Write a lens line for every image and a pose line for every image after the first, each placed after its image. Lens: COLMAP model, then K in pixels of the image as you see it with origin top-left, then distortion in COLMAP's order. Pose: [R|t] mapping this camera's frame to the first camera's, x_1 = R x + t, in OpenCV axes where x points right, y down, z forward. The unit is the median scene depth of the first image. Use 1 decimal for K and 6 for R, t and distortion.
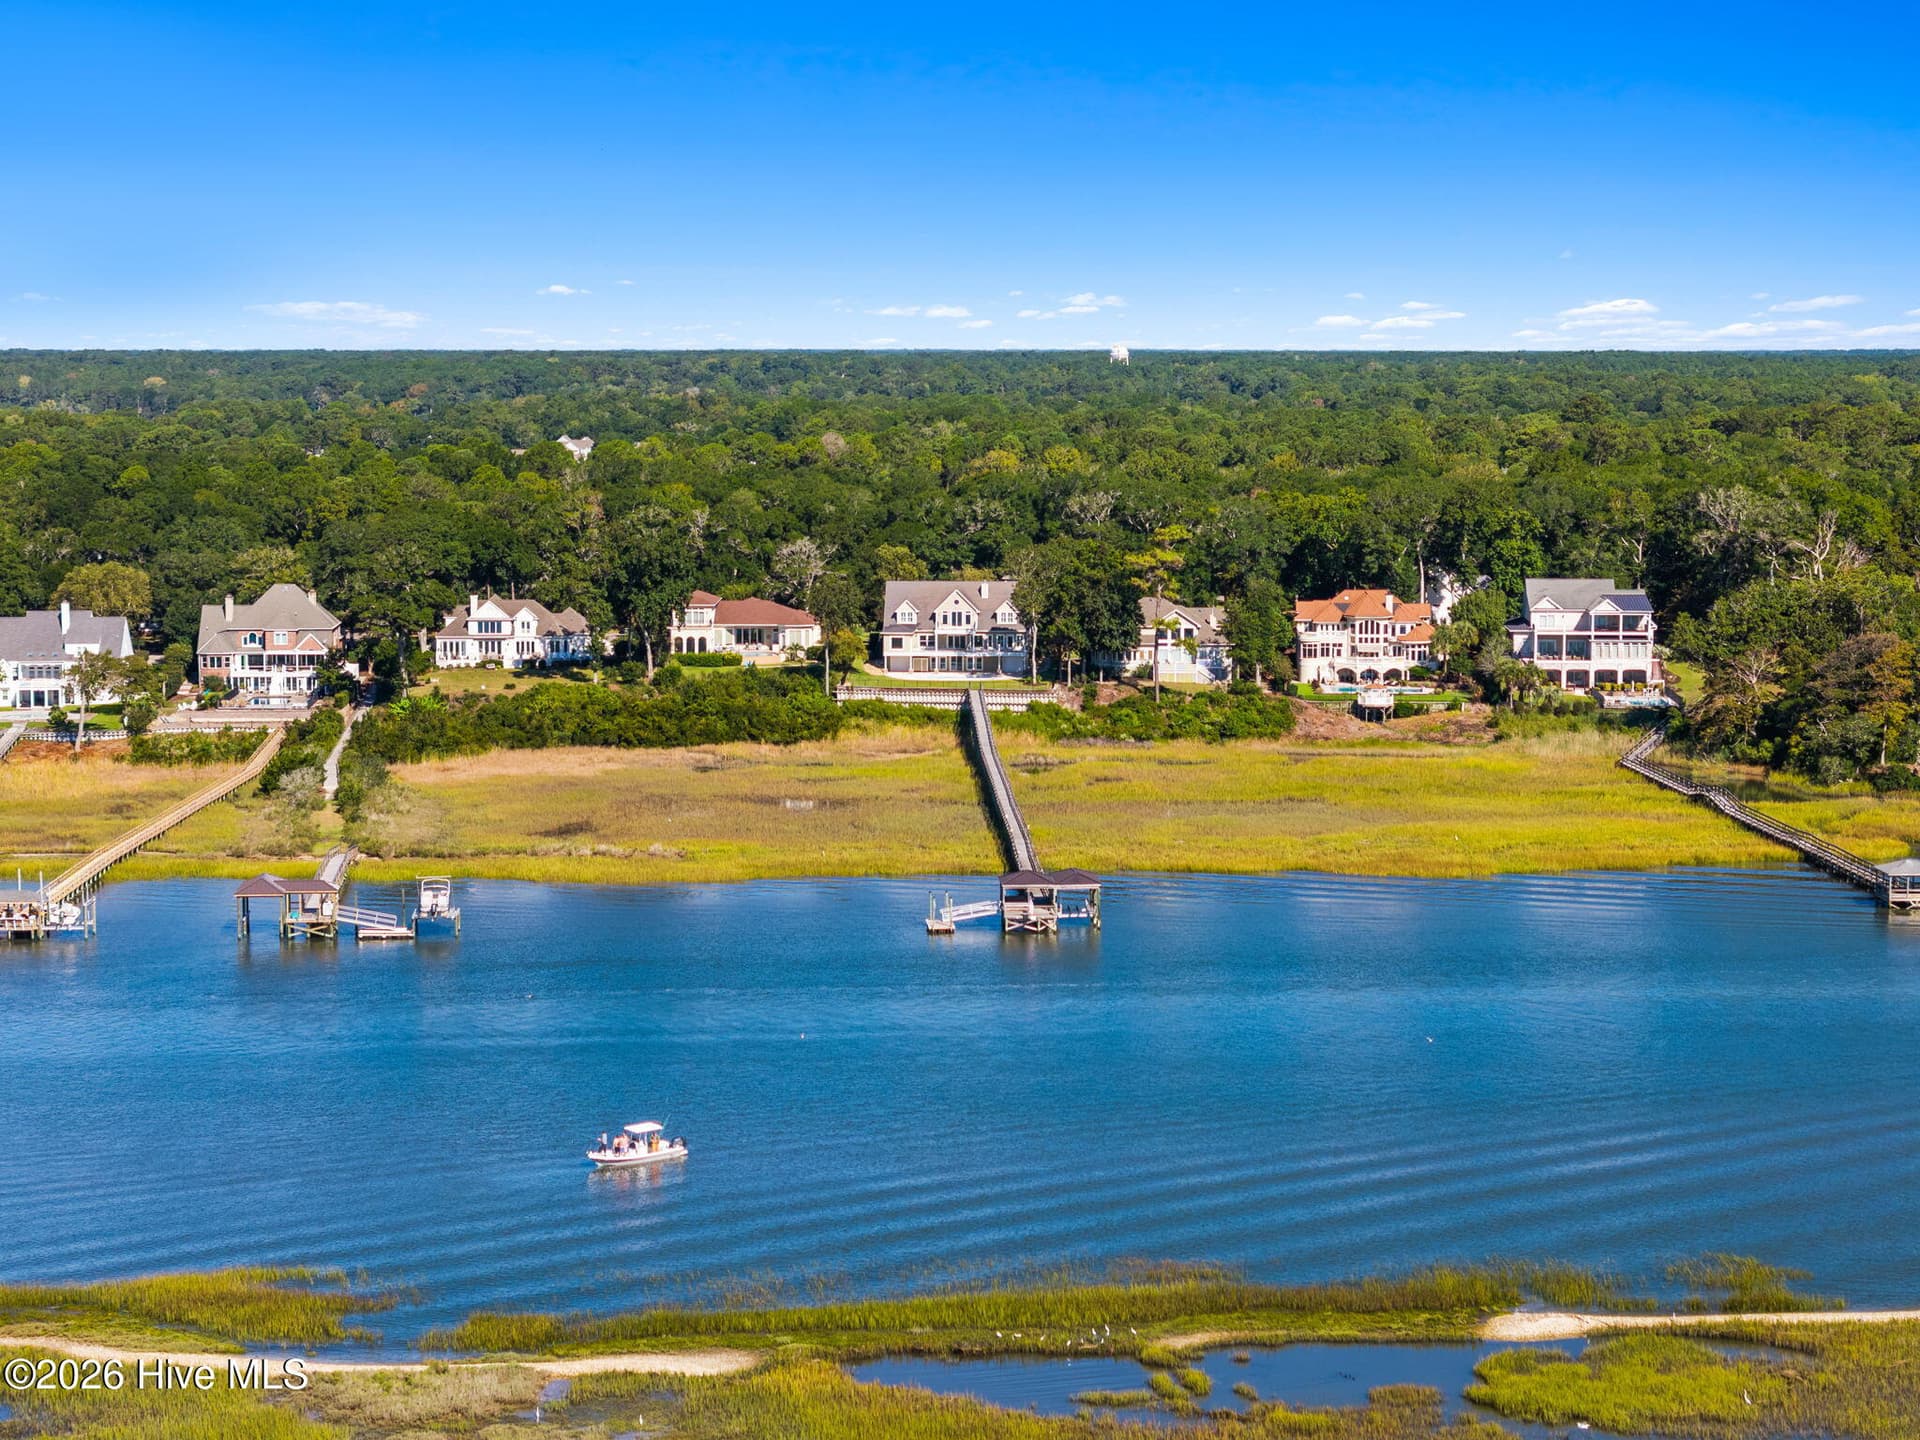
lens RADIAL K [[4052.2, 0, 960.0], [0, 4052.2, 720.0], [0, 0, 1]] dist [0.017806, -3.087663]
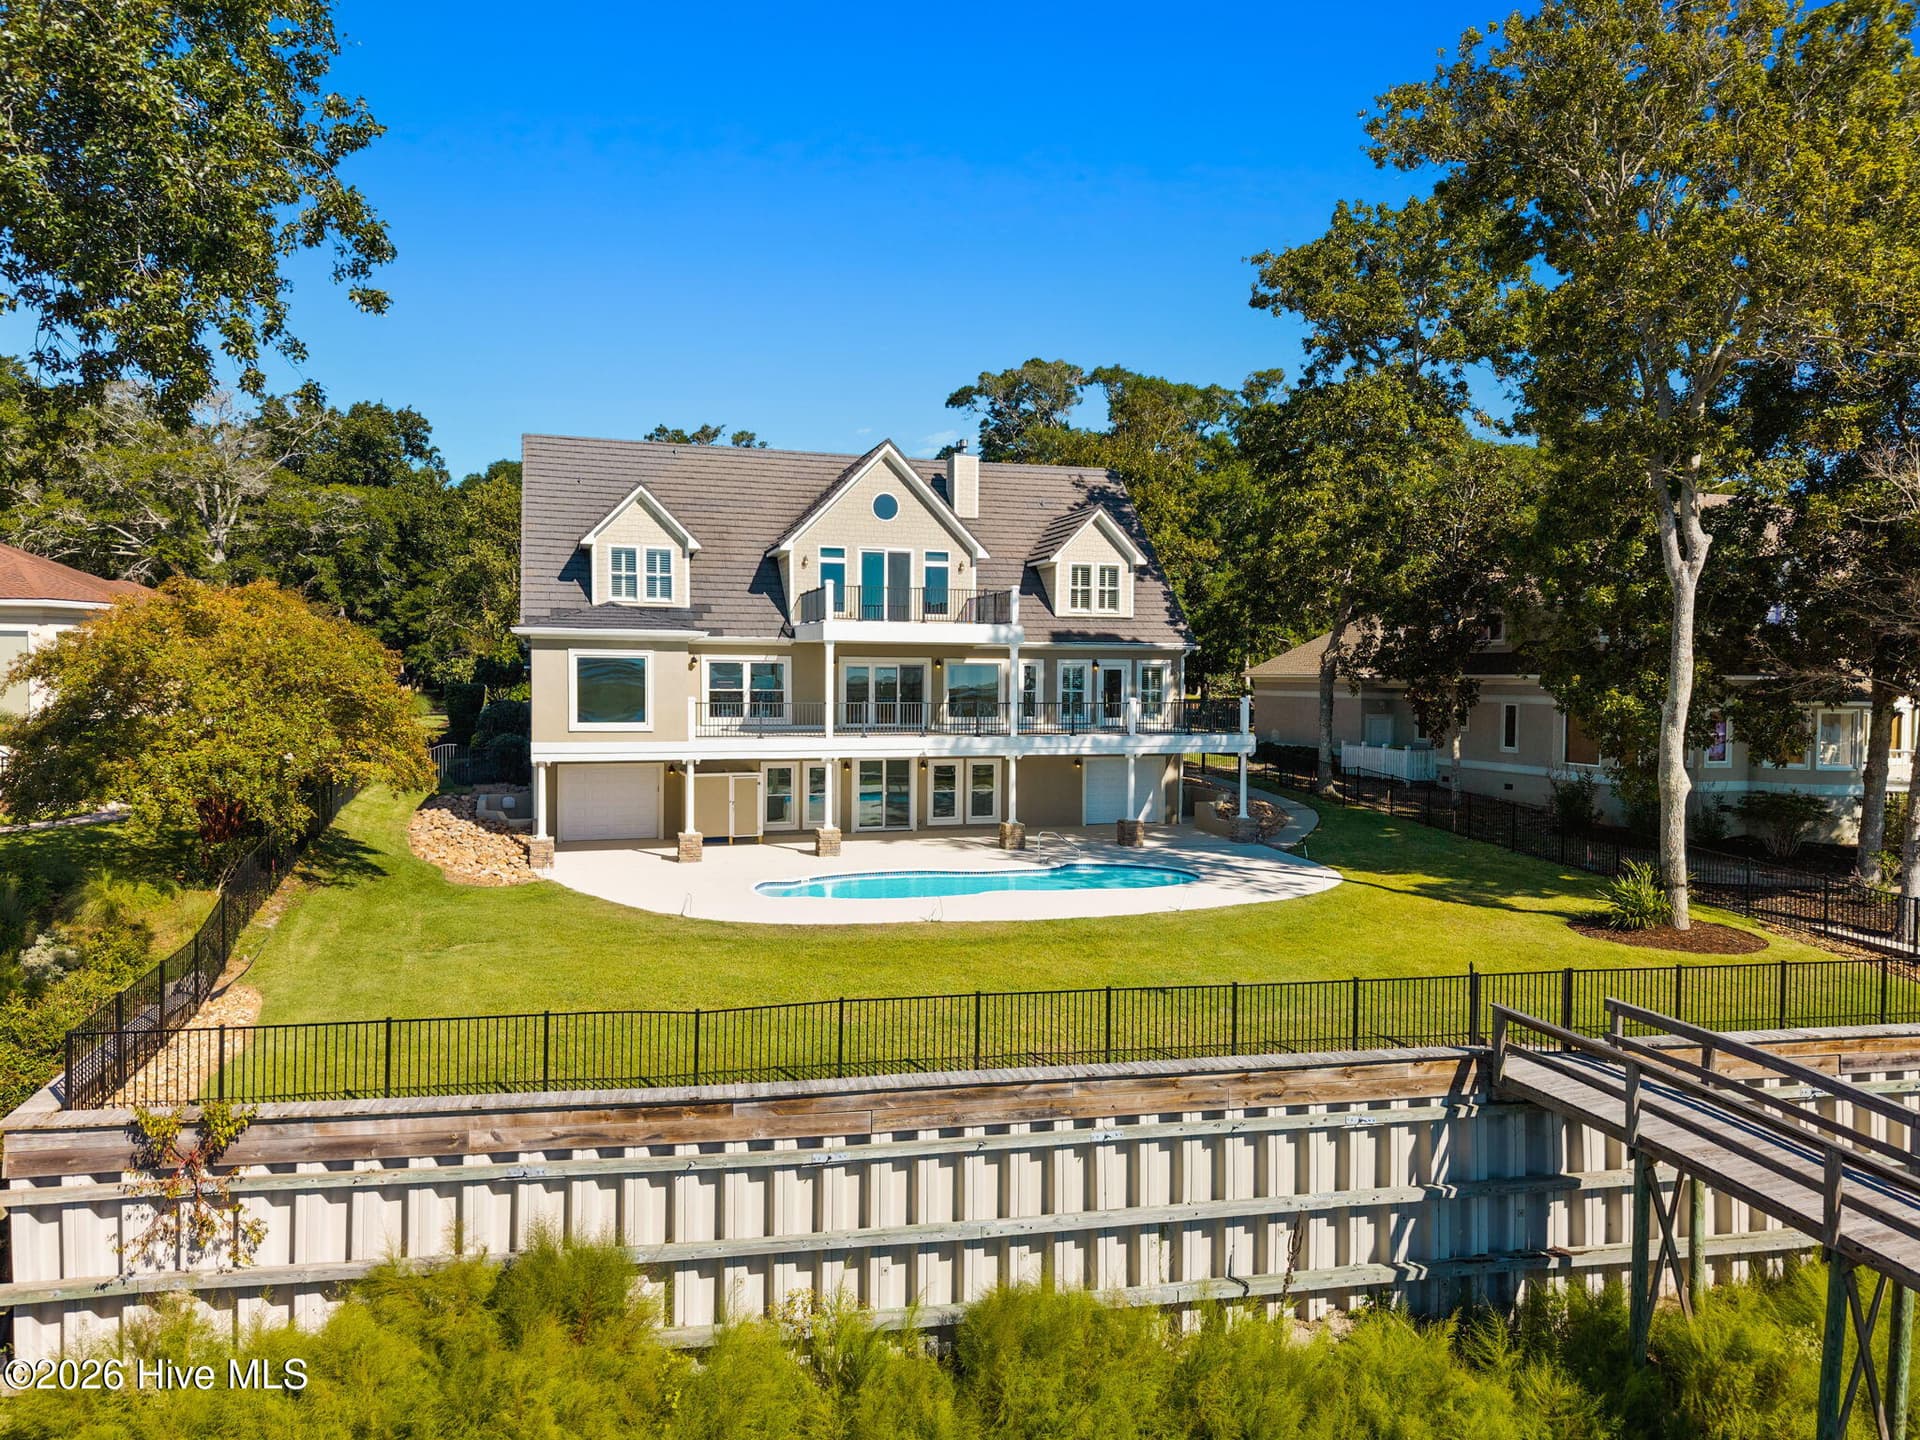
lens RADIAL K [[1286.9, 0, 960.0], [0, 1286.9, 720.0], [0, 0, 1]] dist [0.010426, -0.000703]
pose [[0.936667, -0.004606, 0.350191, -0.021368], [0.025387, 0.998176, -0.054774, -0.014417], [-0.349300, 0.060196, 0.935075, 0.955976]]
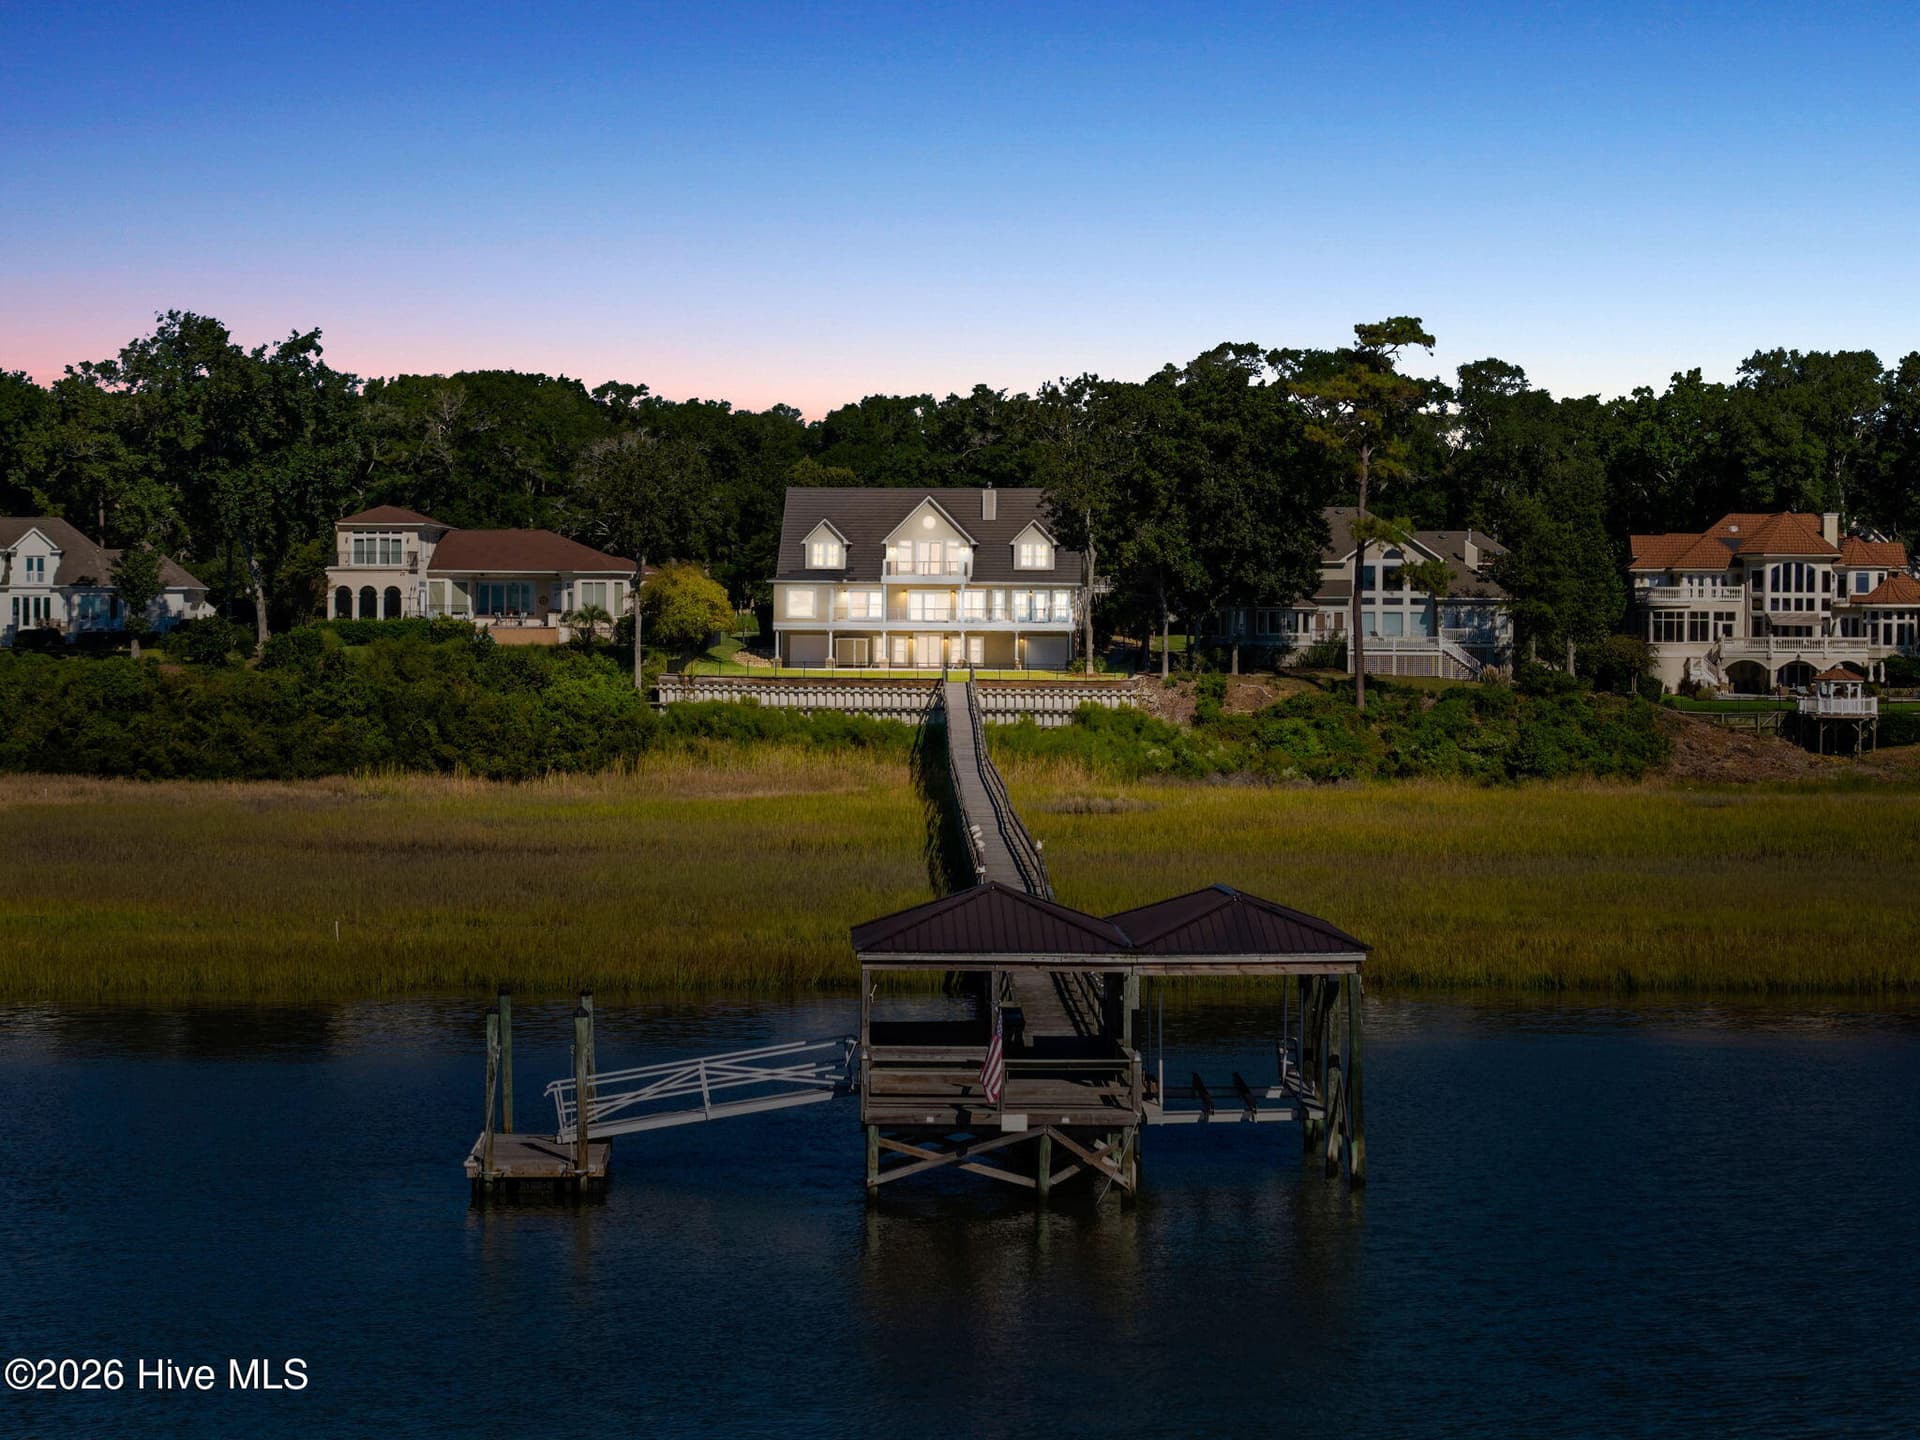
lens RADIAL K [[4052.2, 0, 960.0], [0, 4052.2, 720.0], [0, 0, 1]] dist [0.017806, -3.087663]
pose [[0.999791, 0.005585, -0.019669, 0.012606], [-0.006969, 0.997449, -0.071036, 0.028767], [0.019222, 0.071158, 0.997280, 0.535206]]
